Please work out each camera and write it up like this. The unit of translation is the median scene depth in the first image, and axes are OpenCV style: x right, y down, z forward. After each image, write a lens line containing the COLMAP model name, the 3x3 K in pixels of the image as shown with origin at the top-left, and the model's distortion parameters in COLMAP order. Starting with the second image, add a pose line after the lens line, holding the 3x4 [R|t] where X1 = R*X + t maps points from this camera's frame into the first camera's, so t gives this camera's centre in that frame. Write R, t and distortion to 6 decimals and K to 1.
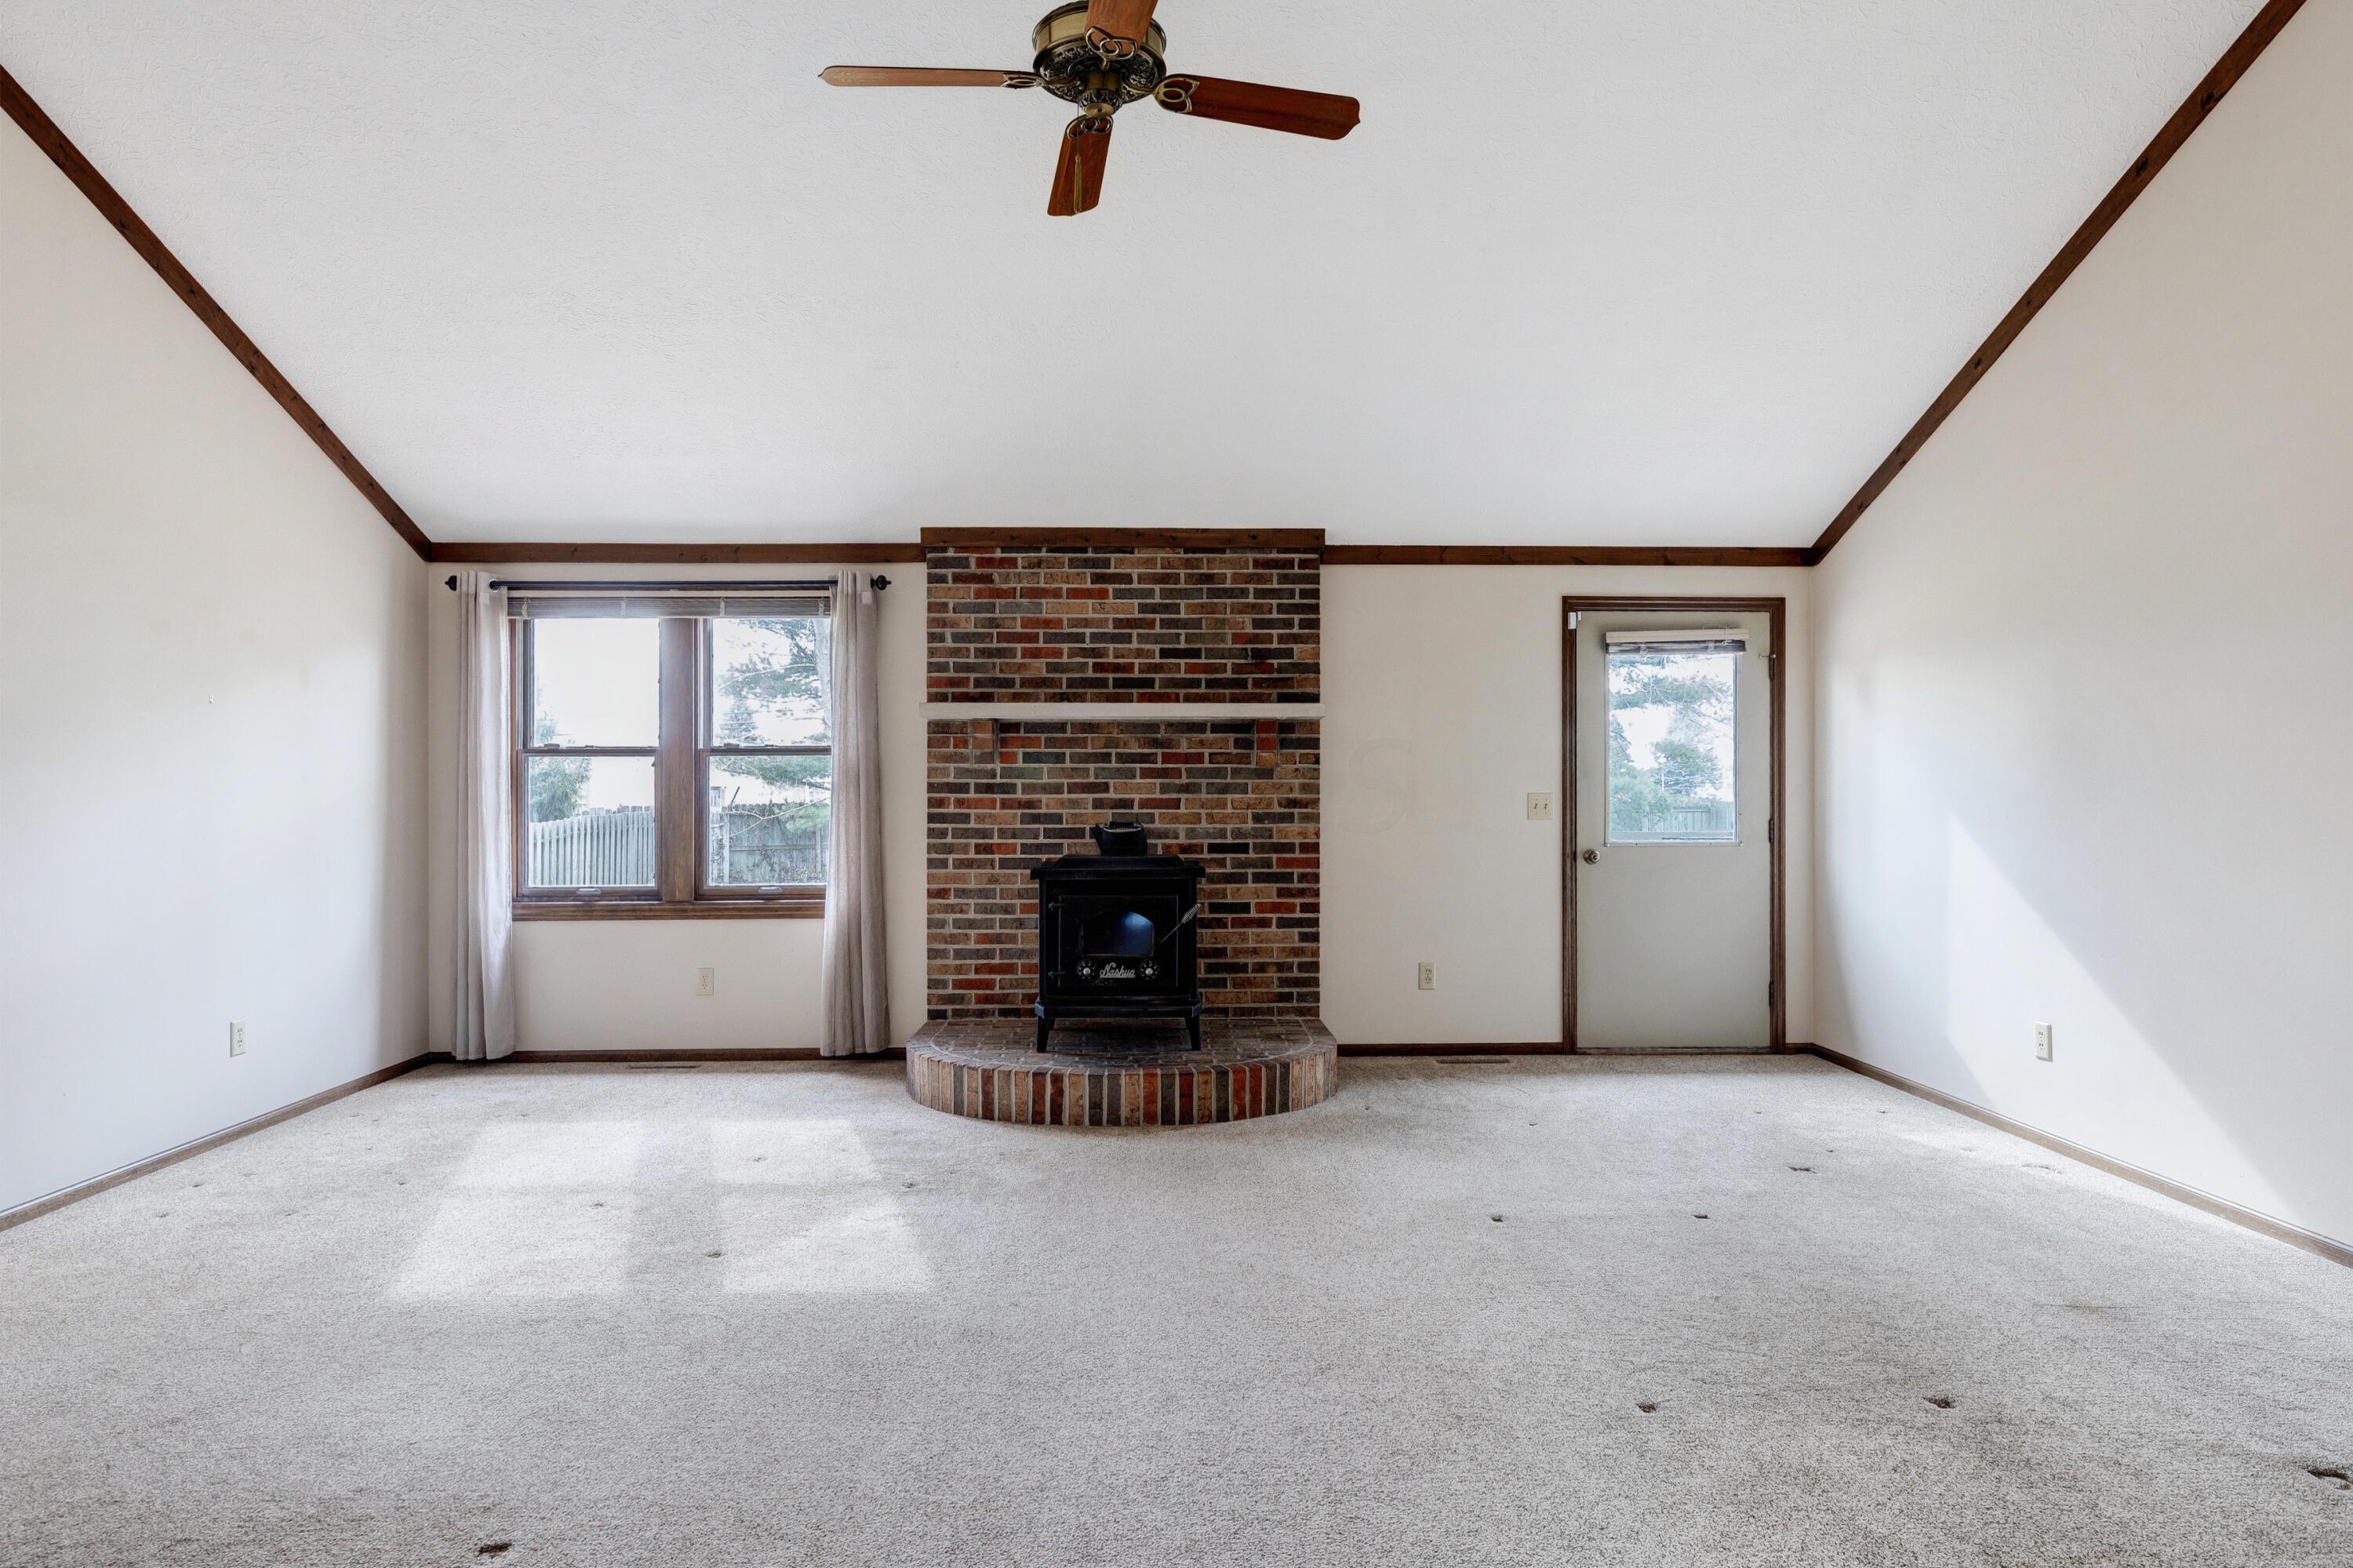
lens RADIAL K [[1324.8, 0, 1203.8], [0, 1324.8, 779.4], [0, 0, 1]] dist [0.007736, -0.001596]
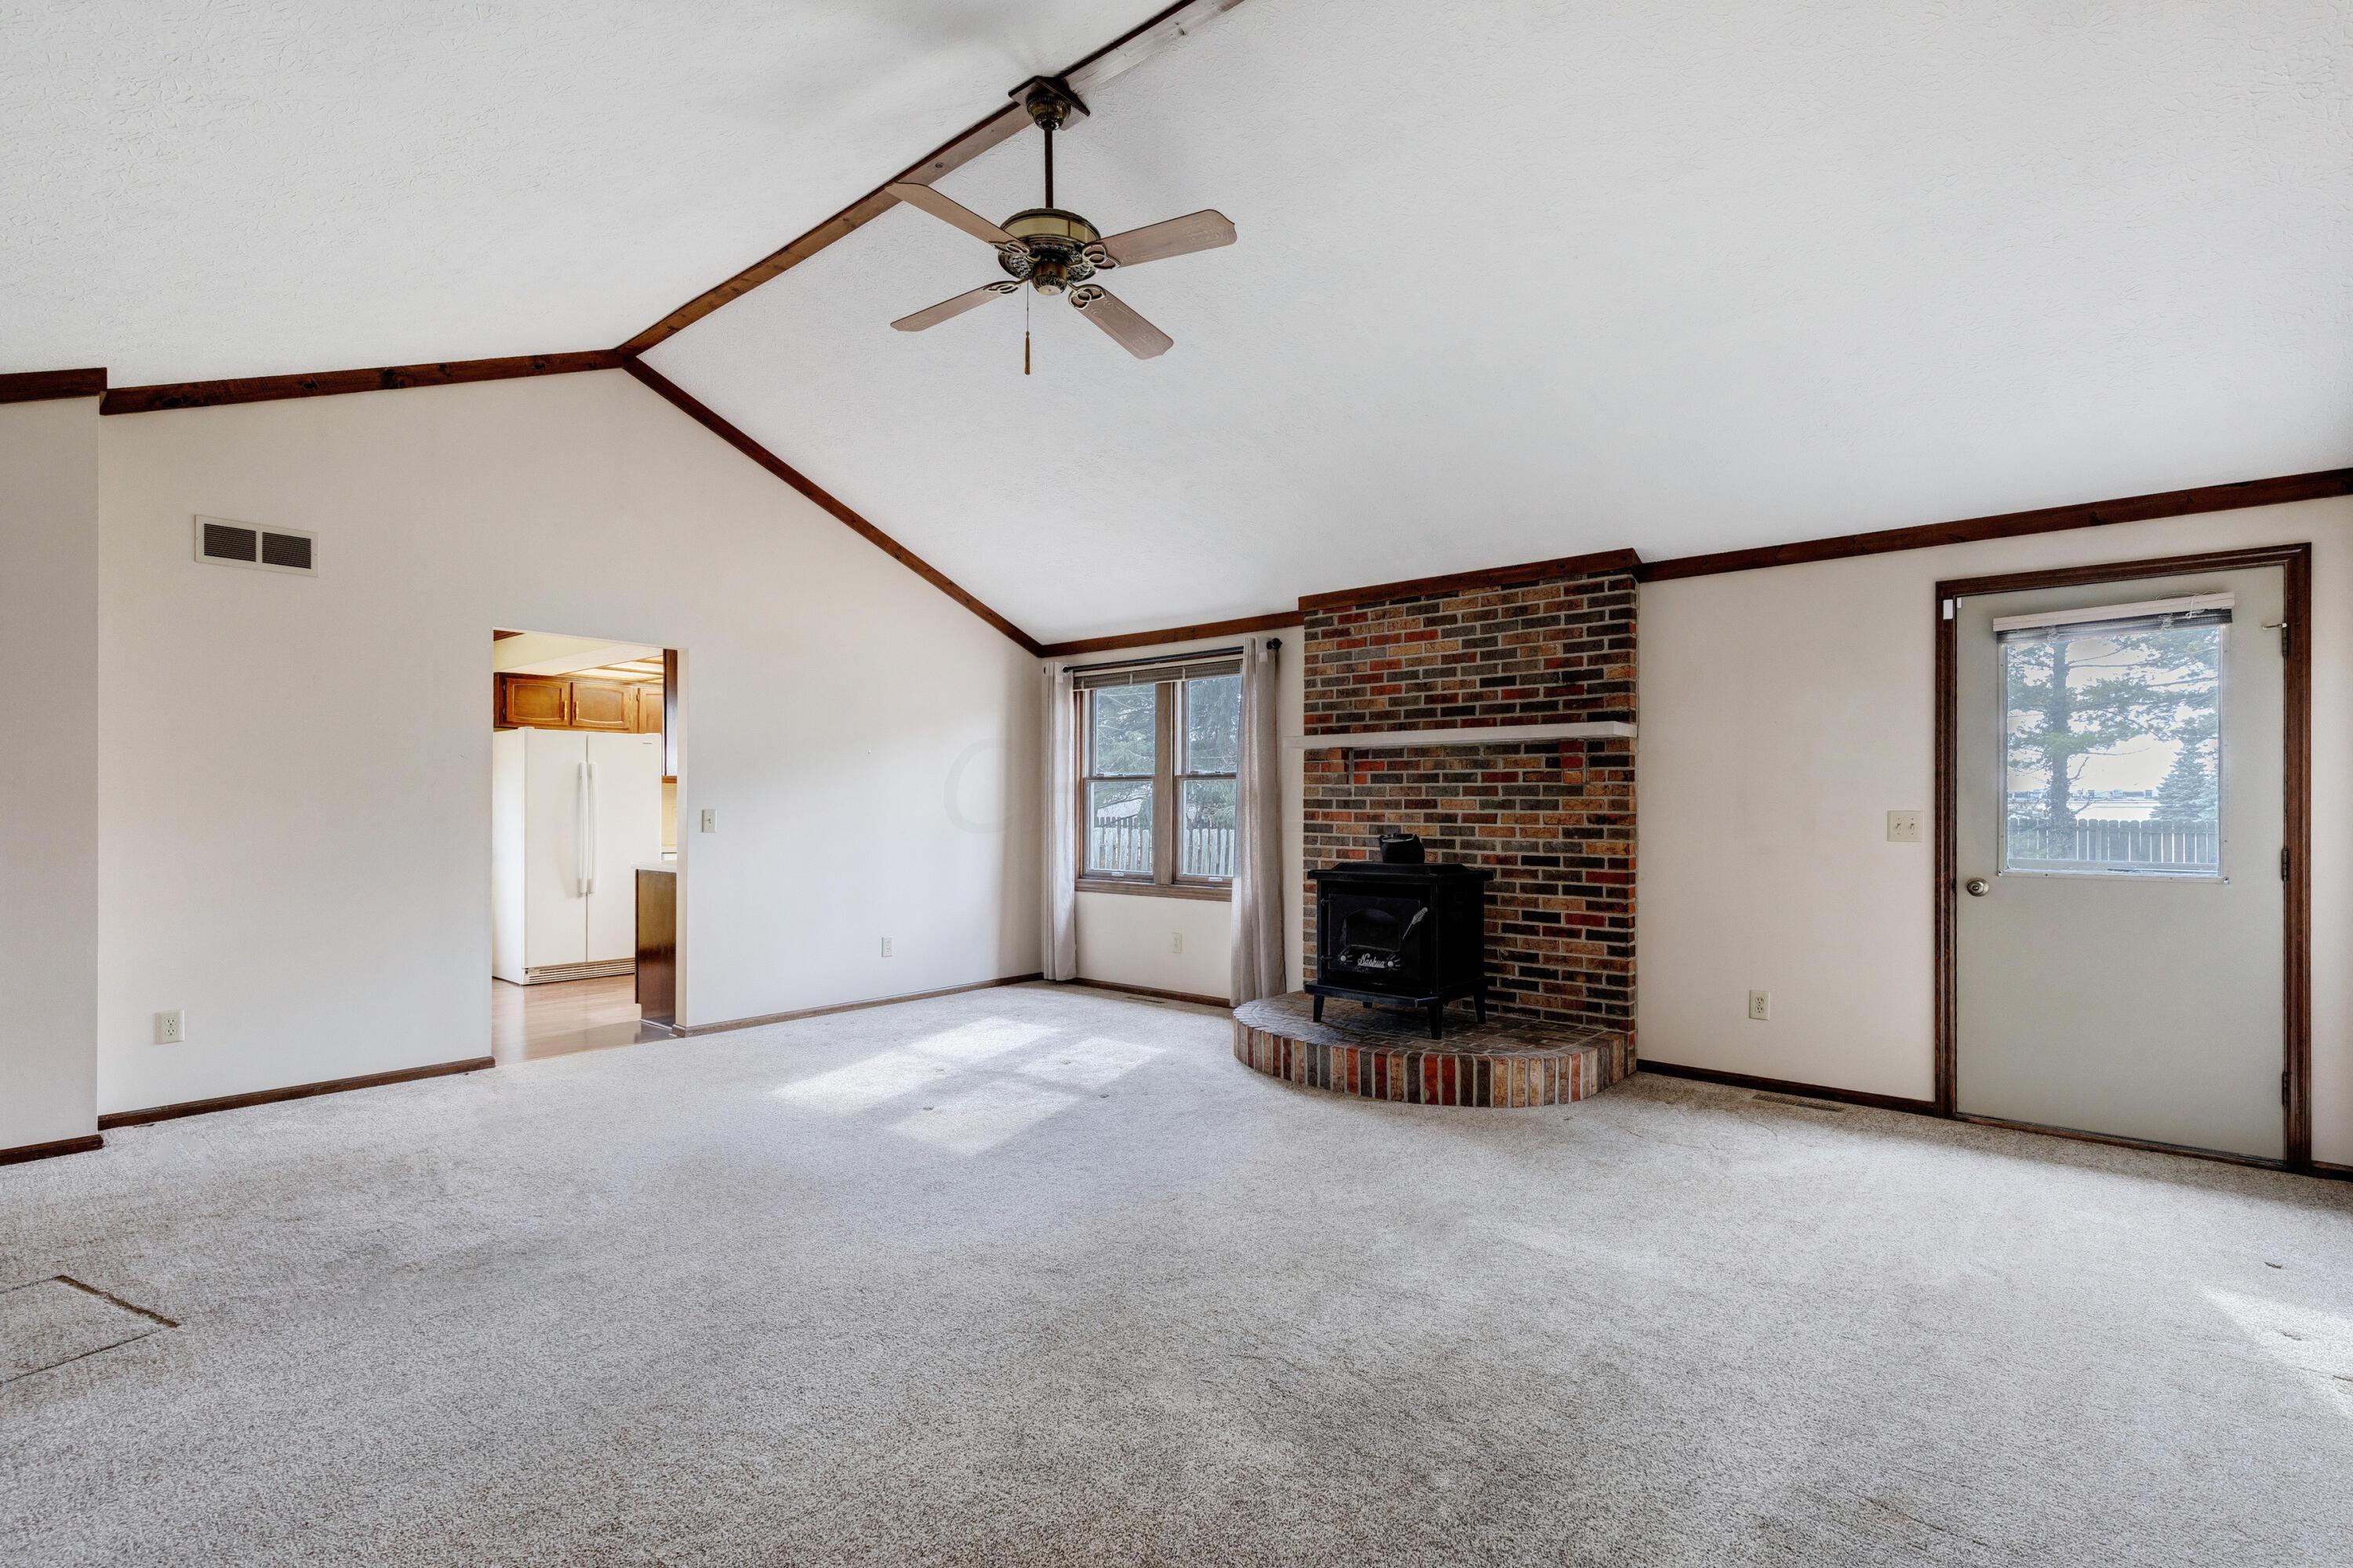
lens RADIAL K [[1099.2, 0, 1161.3], [0, 1099.2, 793.5], [0, 0, 1]] dist [0.011451, -0.002135]
pose [[0.743823, -0.004108, -0.668364, 0.384917], [0.001340, 0.999988, -0.004656, 0.001324], [0.668375, 0.002568, 0.743820, 0.135575]]
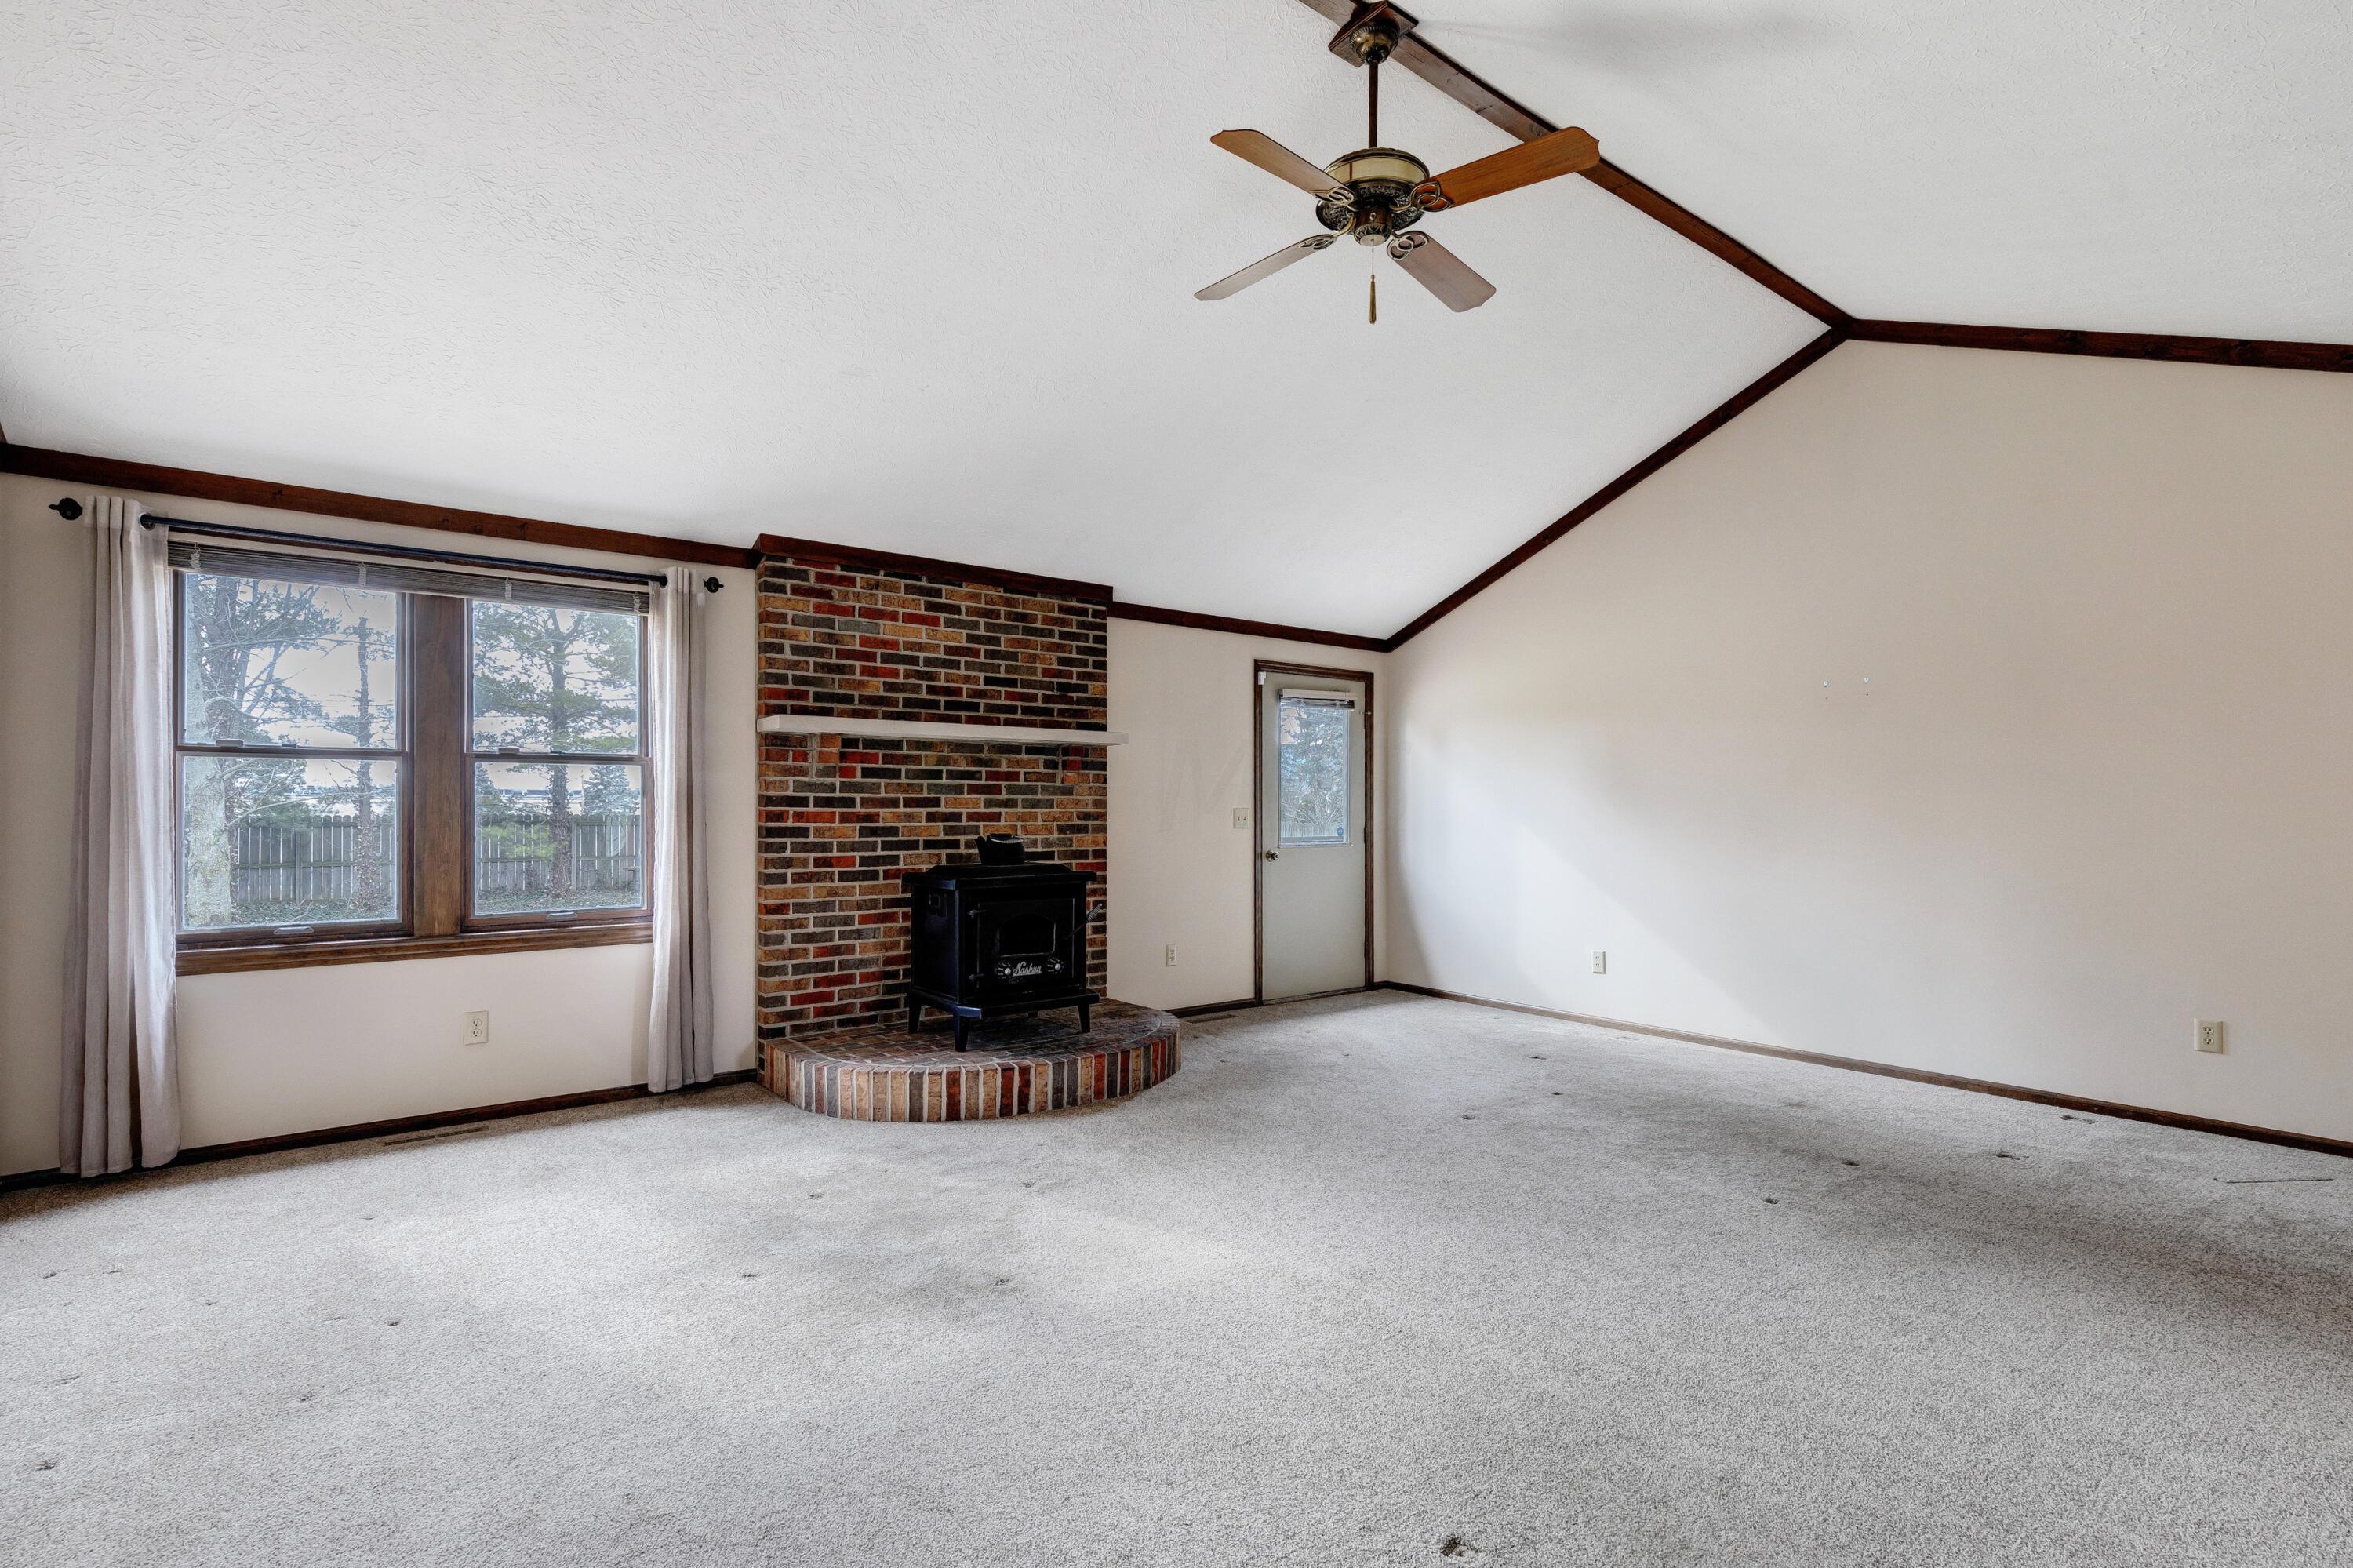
lens RADIAL K [[1099.2, 0, 1211.7], [0, 1099.2, 791.3], [0, 0, 1]] dist [0.011451, -0.002135]
pose [[0.799651, 0.012221, 0.600340, -0.430670], [-0.009619, 0.999925, -0.007543, 0.002056], [-0.600388, 0.000257, 0.799709, 0.154055]]
